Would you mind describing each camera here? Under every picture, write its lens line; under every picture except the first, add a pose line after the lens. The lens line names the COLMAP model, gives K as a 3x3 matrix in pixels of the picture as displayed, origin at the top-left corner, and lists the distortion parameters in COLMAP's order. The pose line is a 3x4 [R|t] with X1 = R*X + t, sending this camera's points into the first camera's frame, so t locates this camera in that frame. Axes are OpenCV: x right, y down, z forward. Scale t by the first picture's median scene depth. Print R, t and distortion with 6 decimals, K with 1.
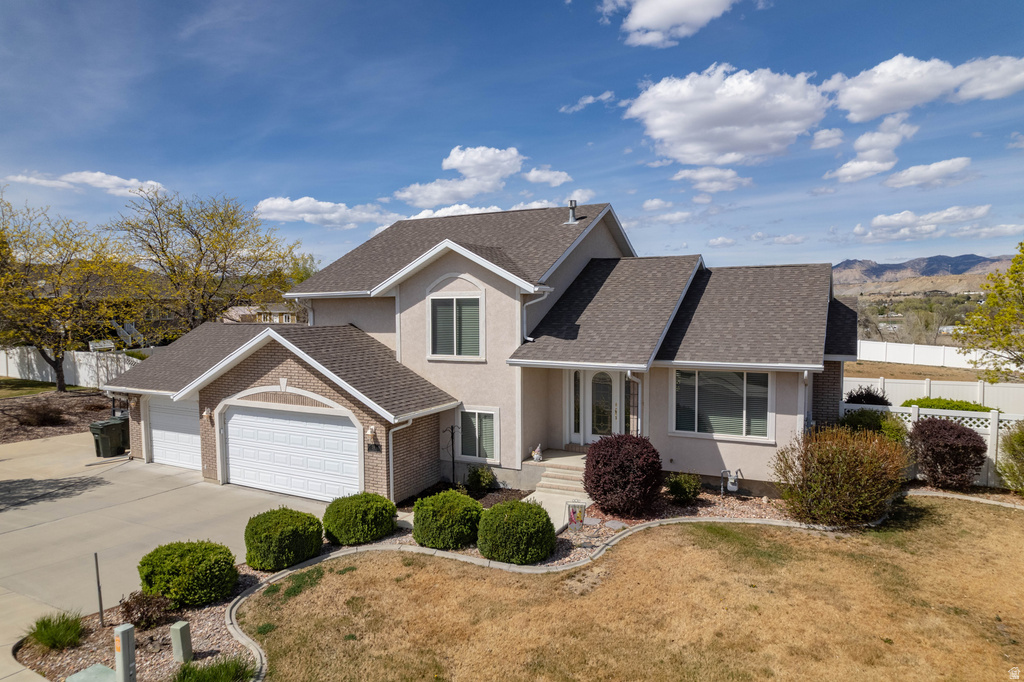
lens RADIAL K [[643.0, 0, 512.0], [0, 643.0, 341.0], [0, 0, 1]] dist [-0.065951, 0.090790]
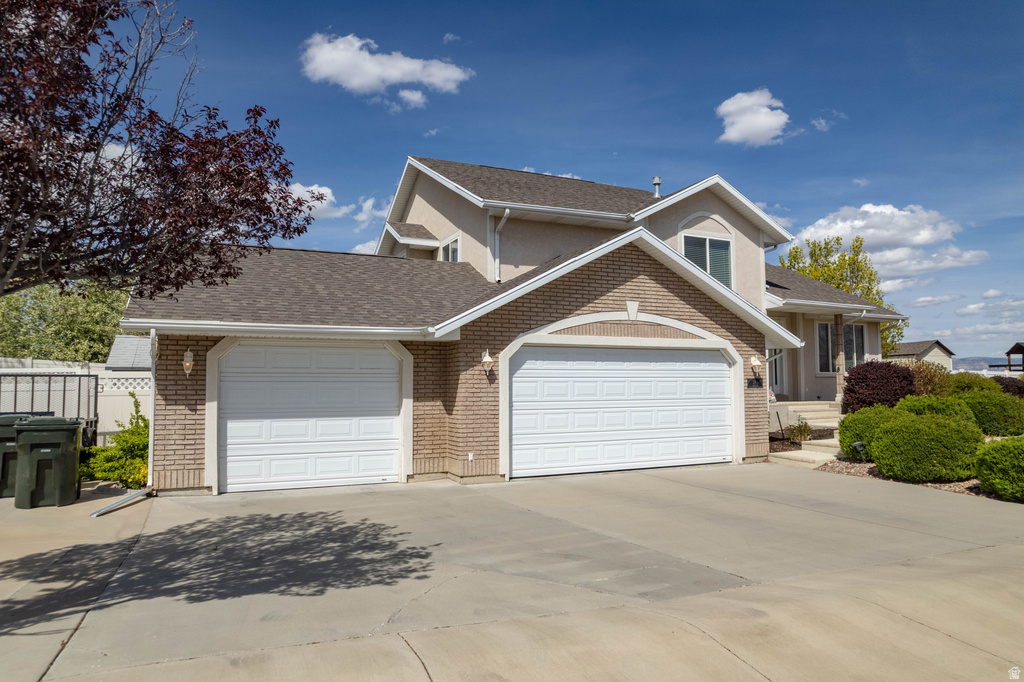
lens RADIAL K [[643.0, 0, 512.0], [0, 643.0, 341.0], [0, 0, 1]] dist [-0.065951, 0.090790]
pose [[0.610876, 0.058319, 0.789576, -1.001225], [0.041810, 0.993516, -0.105729, 0.171862], [-0.790622, 0.097599, 0.604476, 0.669888]]
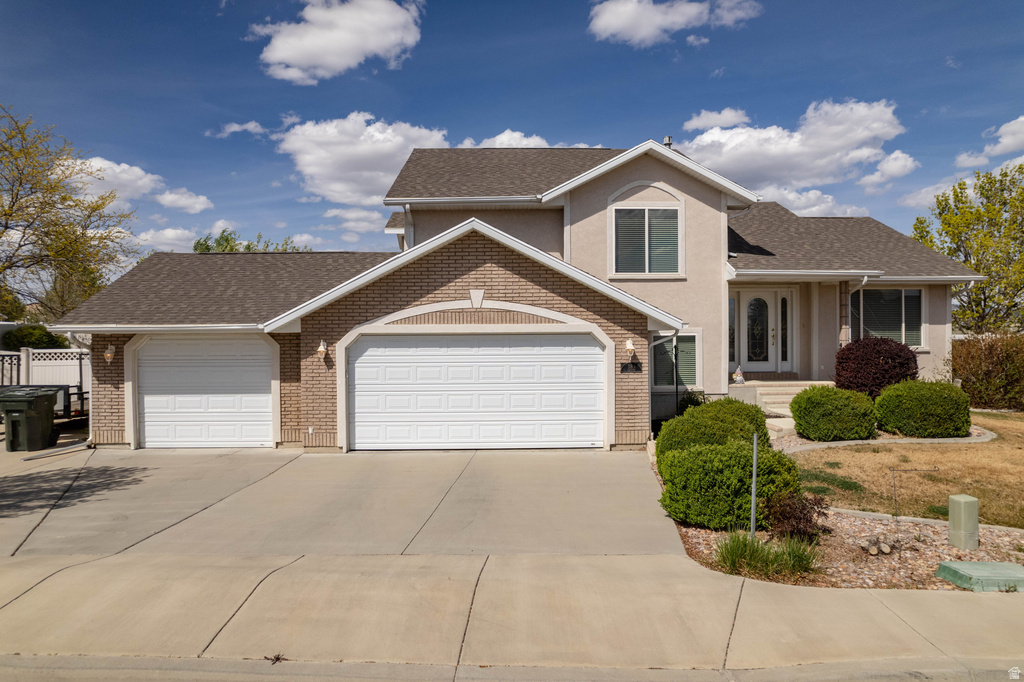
lens RADIAL K [[643.0, 0, 512.0], [0, 643.0, 341.0], [0, 0, 1]] dist [-0.065951, 0.090790]
pose [[0.872410, 0.000671, 0.488775, -0.685081], [0.026126, 0.998506, -0.048002, 0.154218], [-0.488077, 0.054647, 0.871088, 0.325464]]
